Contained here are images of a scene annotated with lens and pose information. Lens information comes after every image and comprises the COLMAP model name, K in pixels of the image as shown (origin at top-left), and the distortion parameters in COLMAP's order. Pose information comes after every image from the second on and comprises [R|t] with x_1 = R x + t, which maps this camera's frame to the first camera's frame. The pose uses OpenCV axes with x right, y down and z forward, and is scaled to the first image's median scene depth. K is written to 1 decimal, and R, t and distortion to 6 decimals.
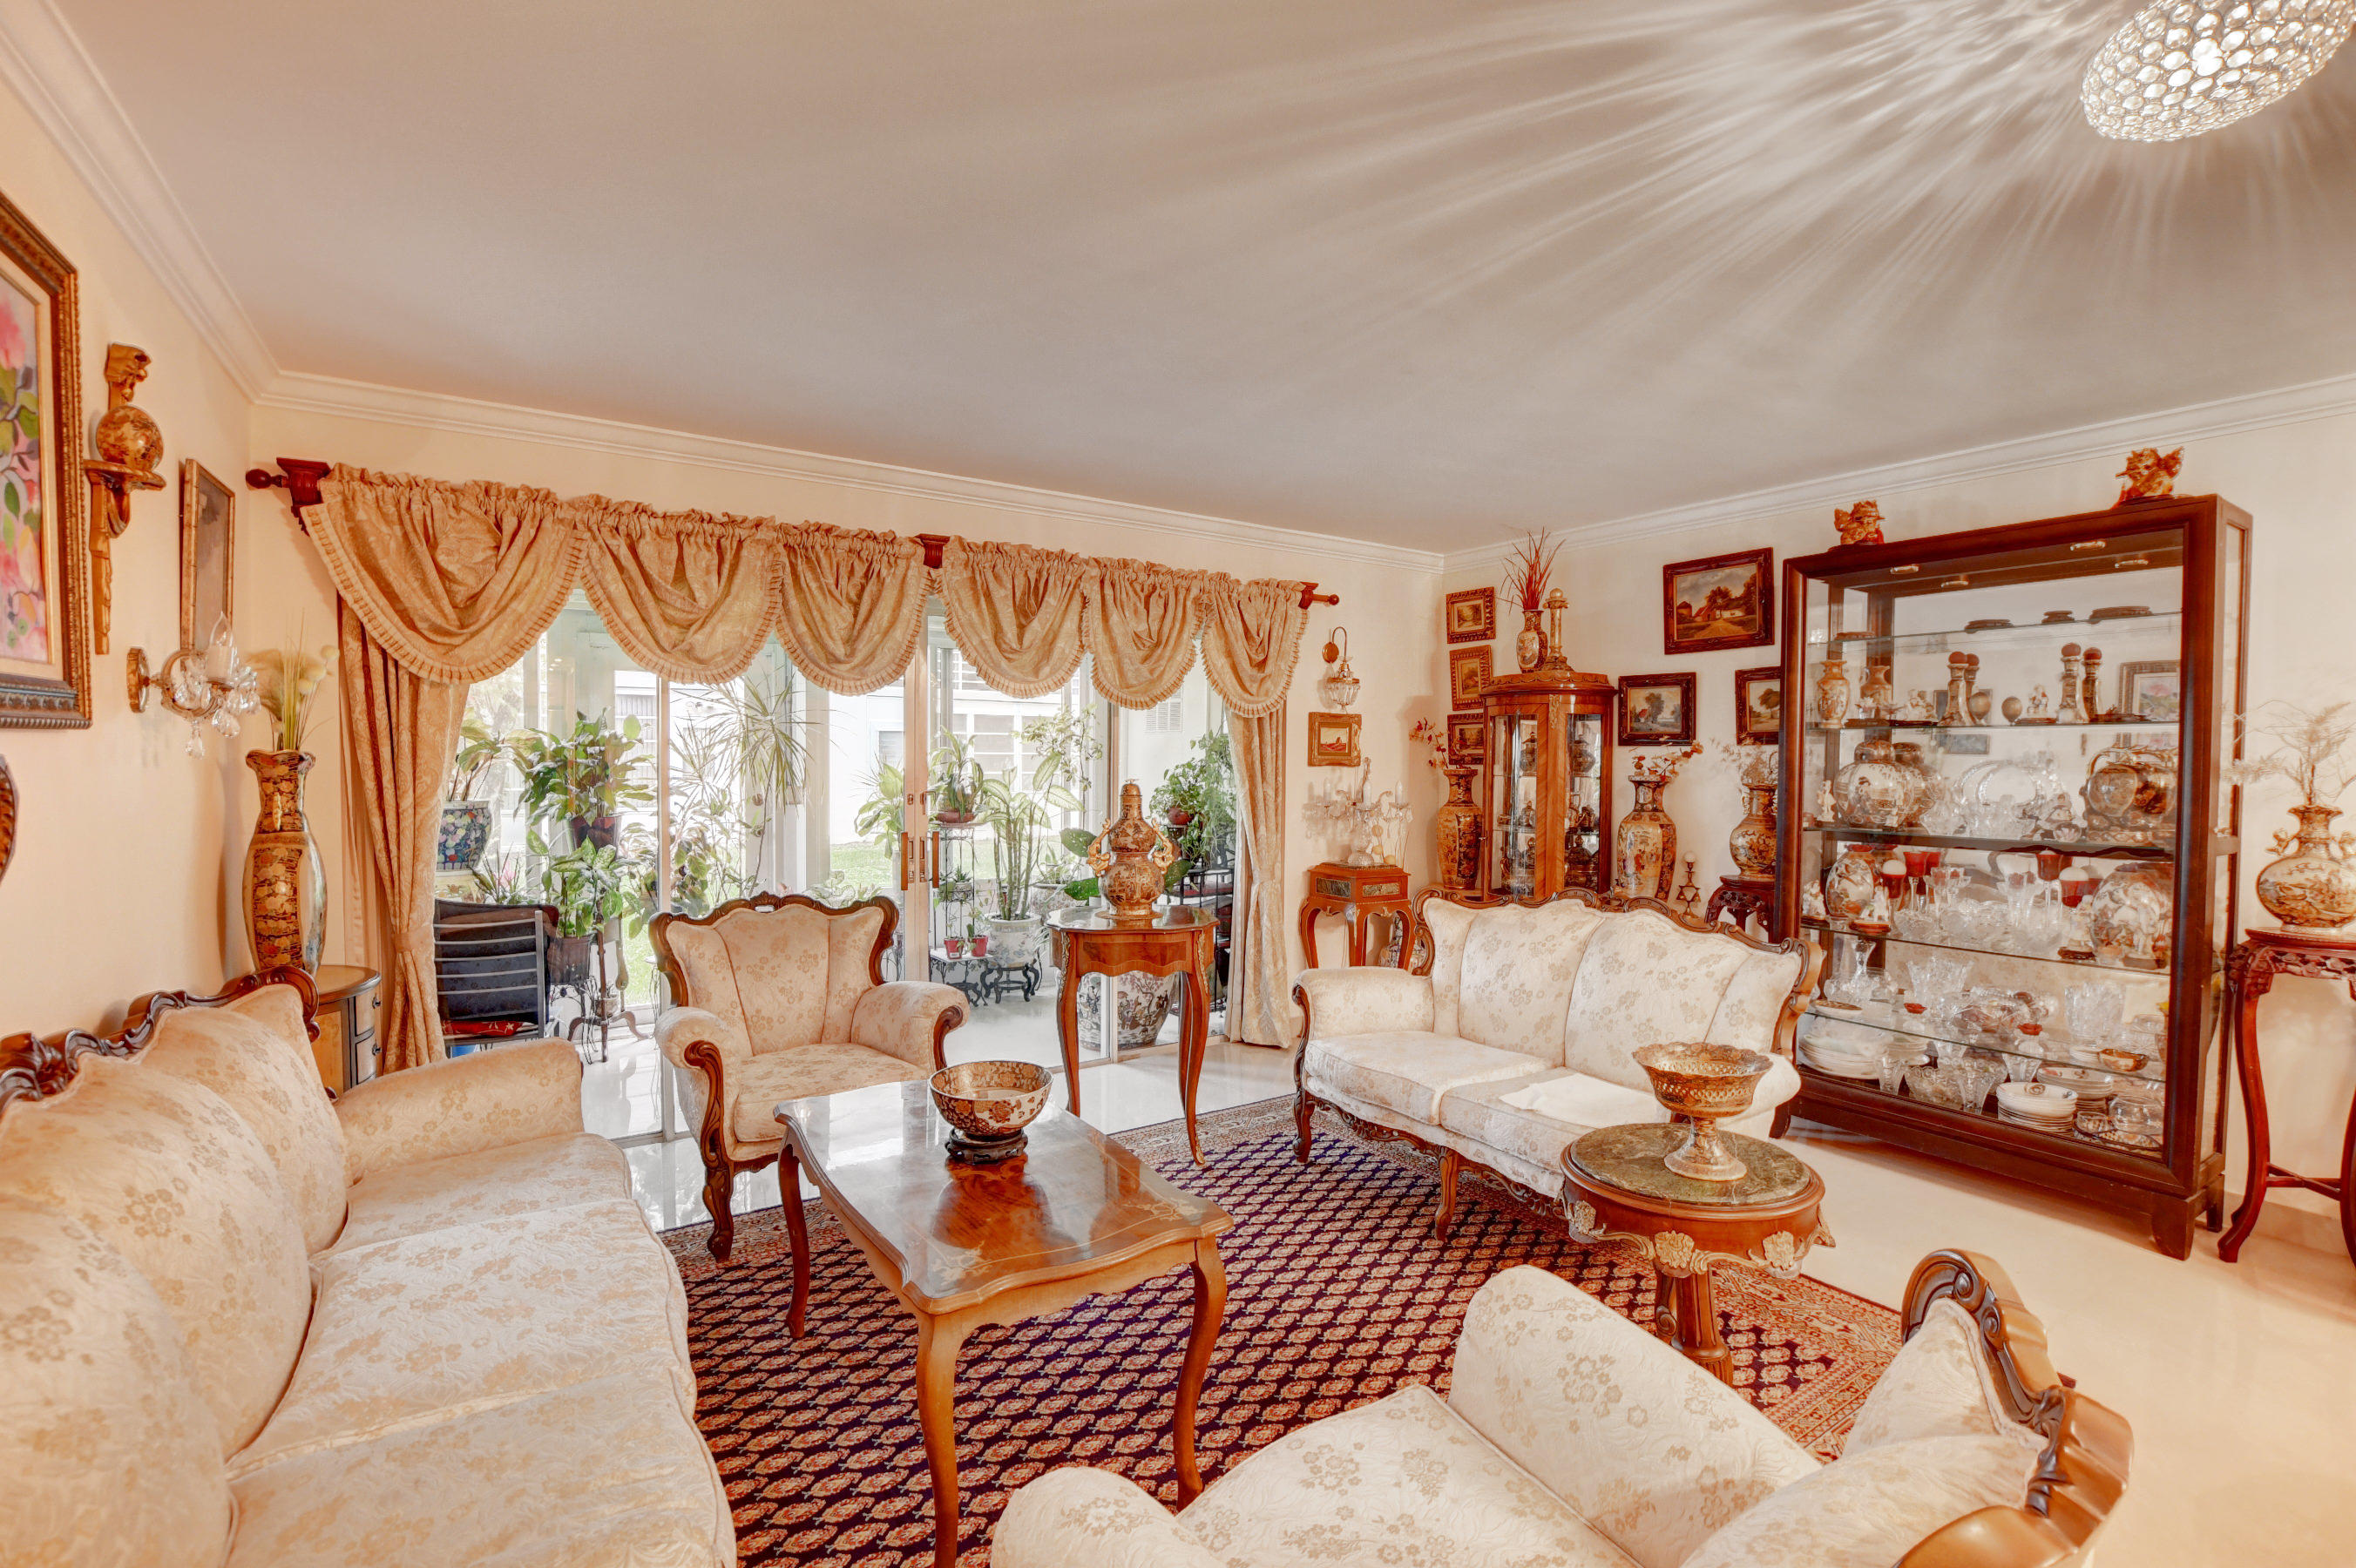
lens RADIAL K [[1029.2, 0, 1184.5], [0, 1029.2, 788.5], [0, 0, 1]] dist [-0.030590, 0.003236]
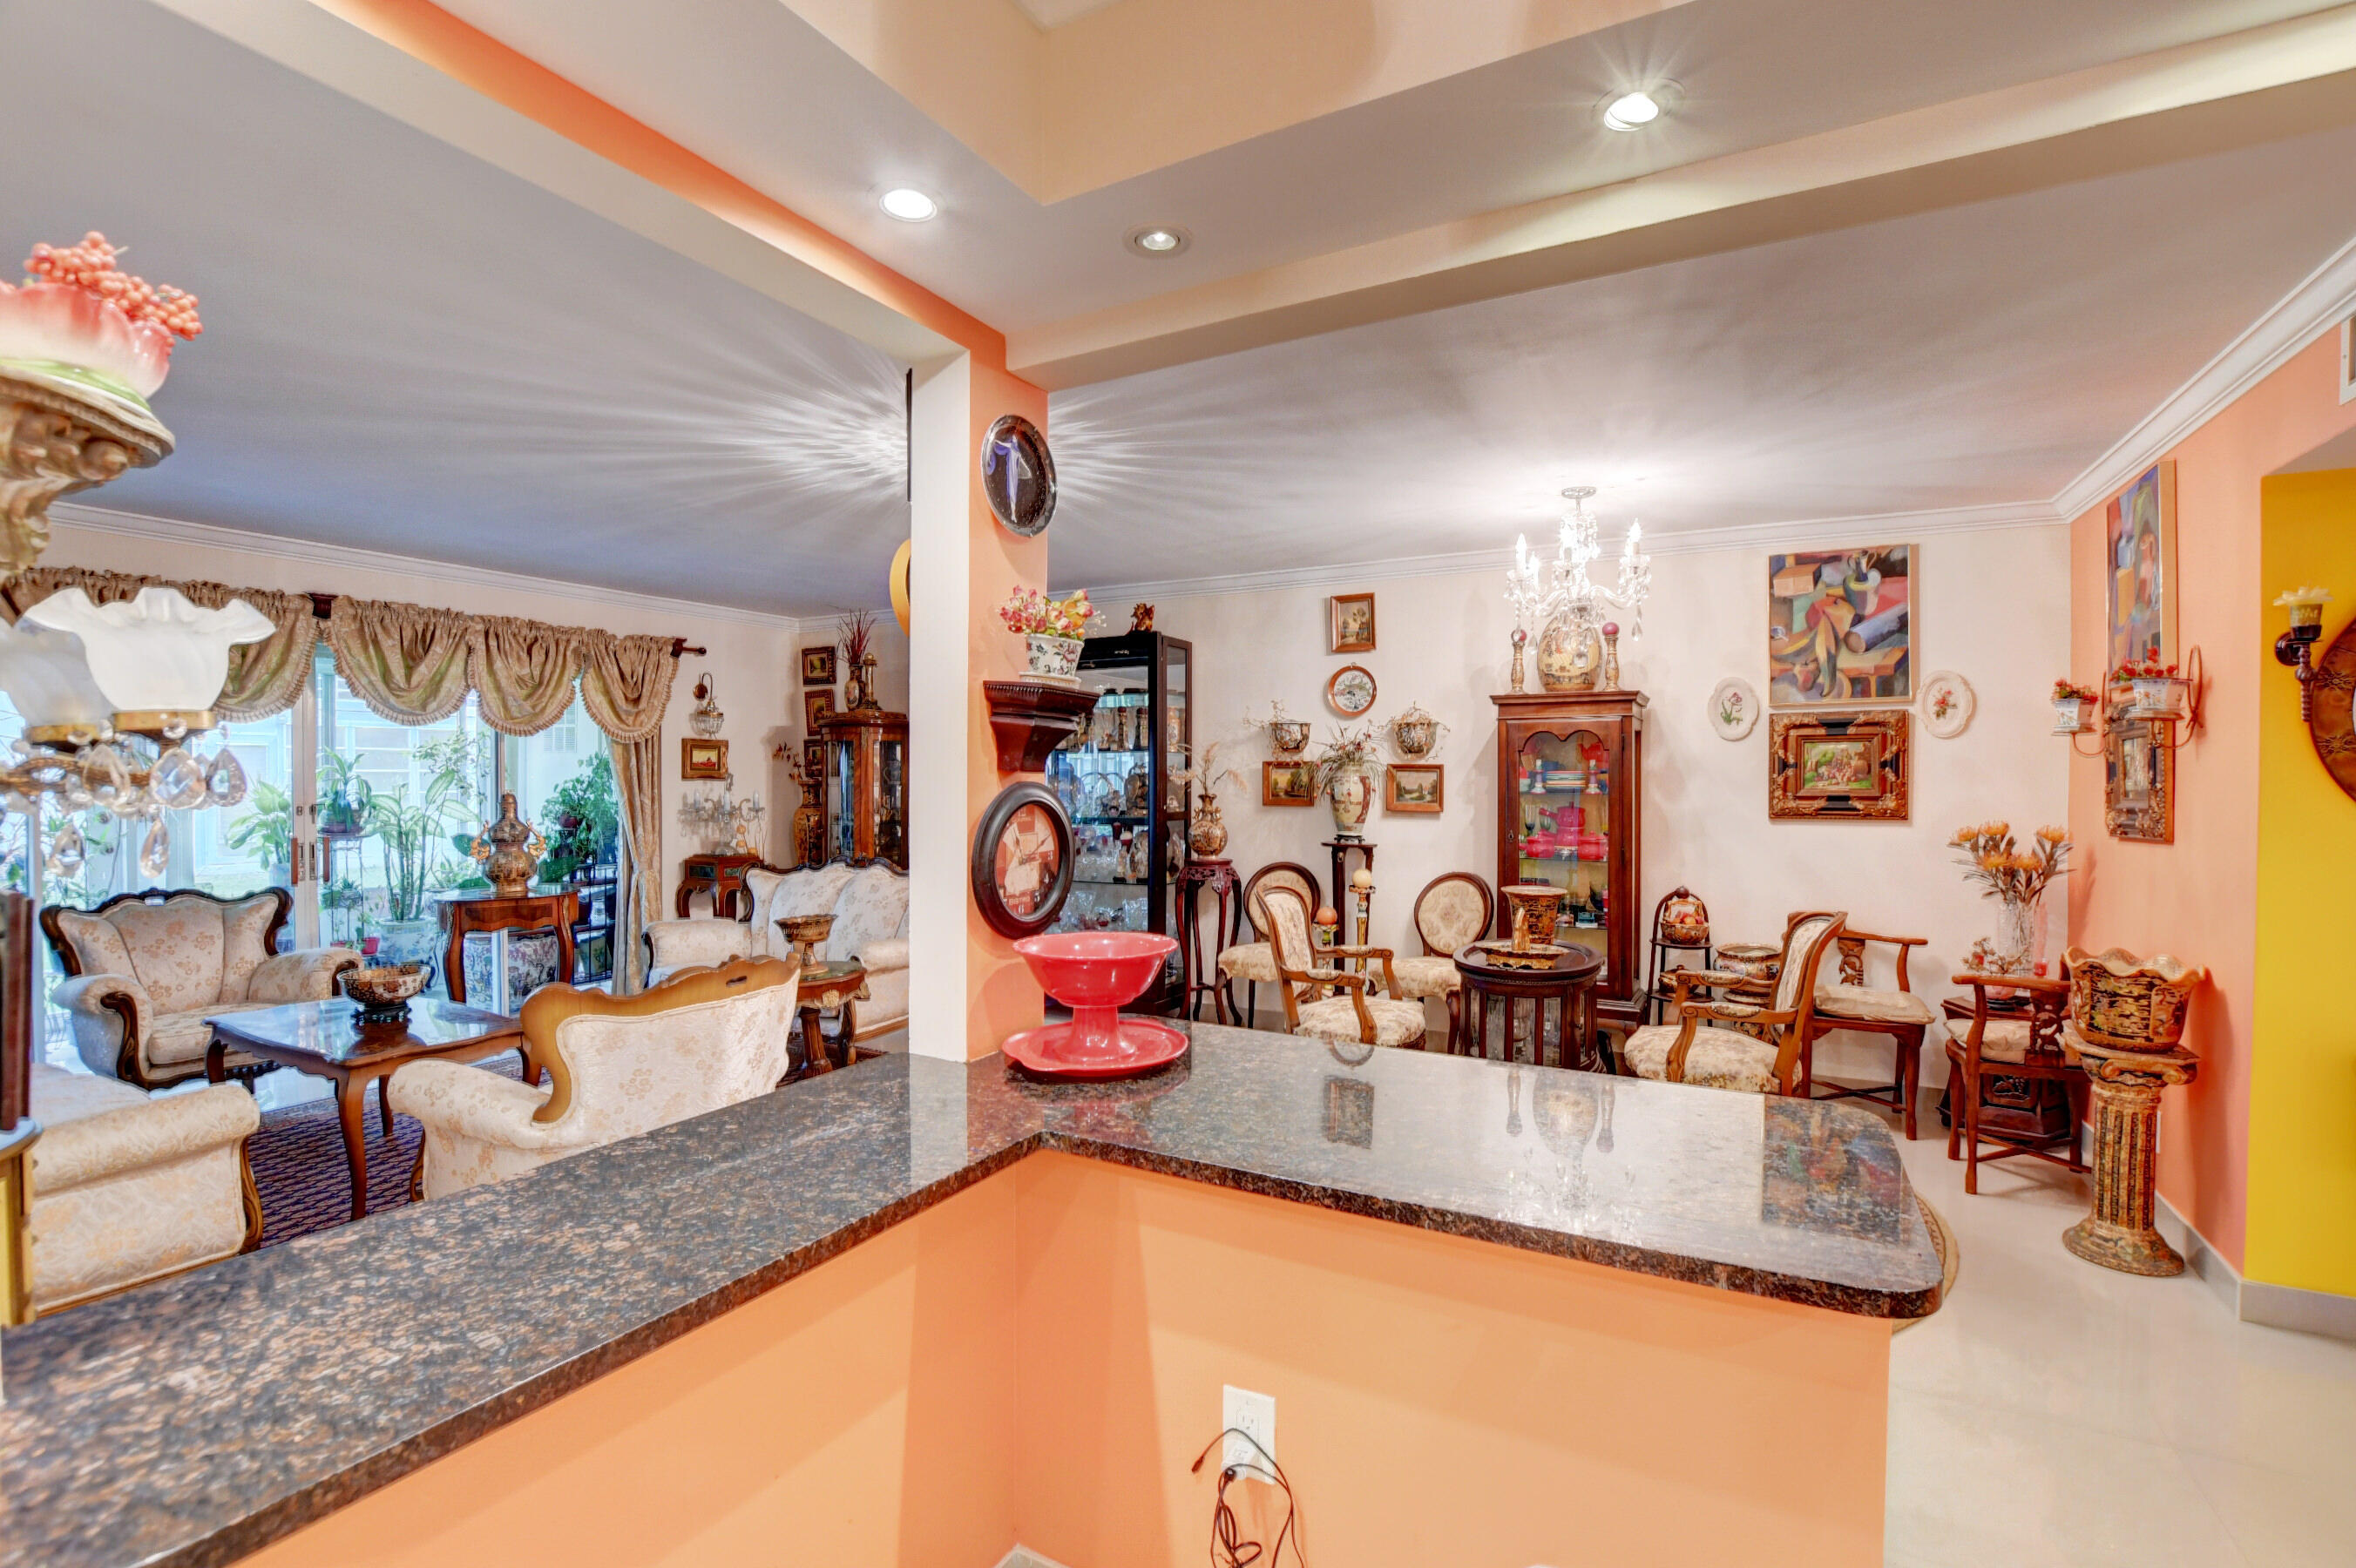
lens RADIAL K [[1029.2, 0, 1180.5], [0, 1029.2, 786.3], [0, 0, 1]] dist [-0.030590, 0.003236]
pose [[0.884685, -0.012250, 0.466029, 0.081911], [0.020067, 0.999729, -0.011816, 0.014731], [-0.465758, 0.019805, 0.884691, -0.445760]]
